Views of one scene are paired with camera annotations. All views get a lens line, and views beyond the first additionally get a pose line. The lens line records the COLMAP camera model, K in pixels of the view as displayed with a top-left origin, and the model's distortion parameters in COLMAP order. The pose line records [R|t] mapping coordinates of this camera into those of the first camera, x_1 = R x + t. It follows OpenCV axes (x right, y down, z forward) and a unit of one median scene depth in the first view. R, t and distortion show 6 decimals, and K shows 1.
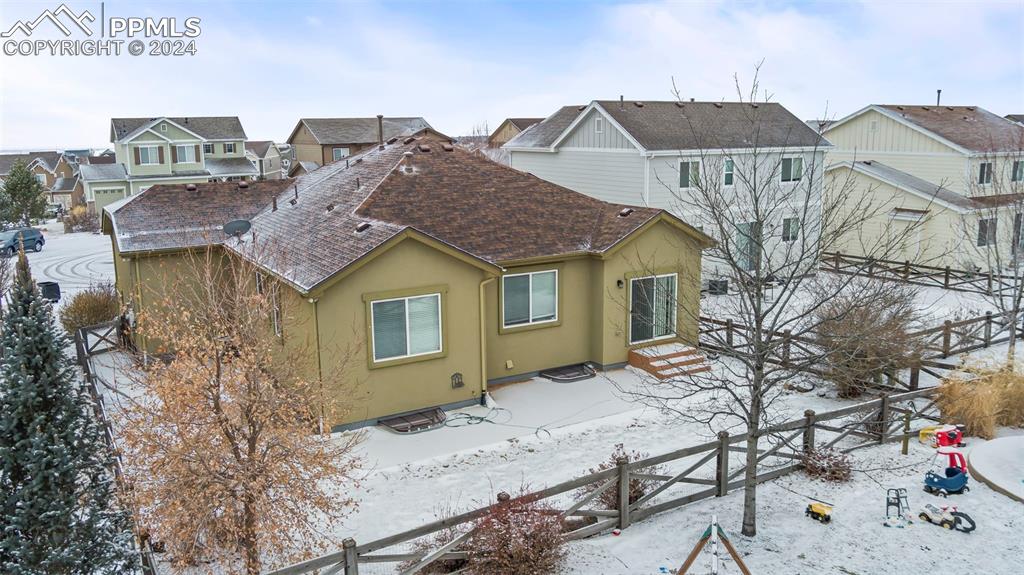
lens RADIAL K [[831.1, 0, 515.3], [0, 831.1, 284.1], [0, 0, 1]] dist [-0.062324, 0.031022]
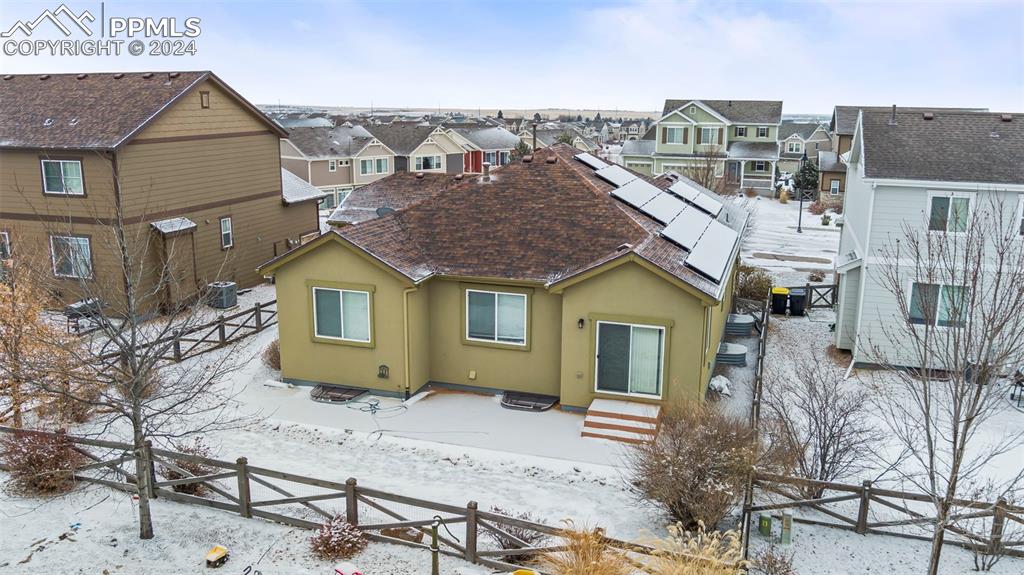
lens RADIAL K [[831.1, 0, 514.8], [0, 831.1, 291.0], [0, 0, 1]] dist [-0.062324, 0.031022]
pose [[0.658969, 0.188178, -0.728250, 0.756207], [-0.157447, 0.981259, 0.111087, -0.128368], [0.735507, 0.041458, 0.676248, 0.331503]]
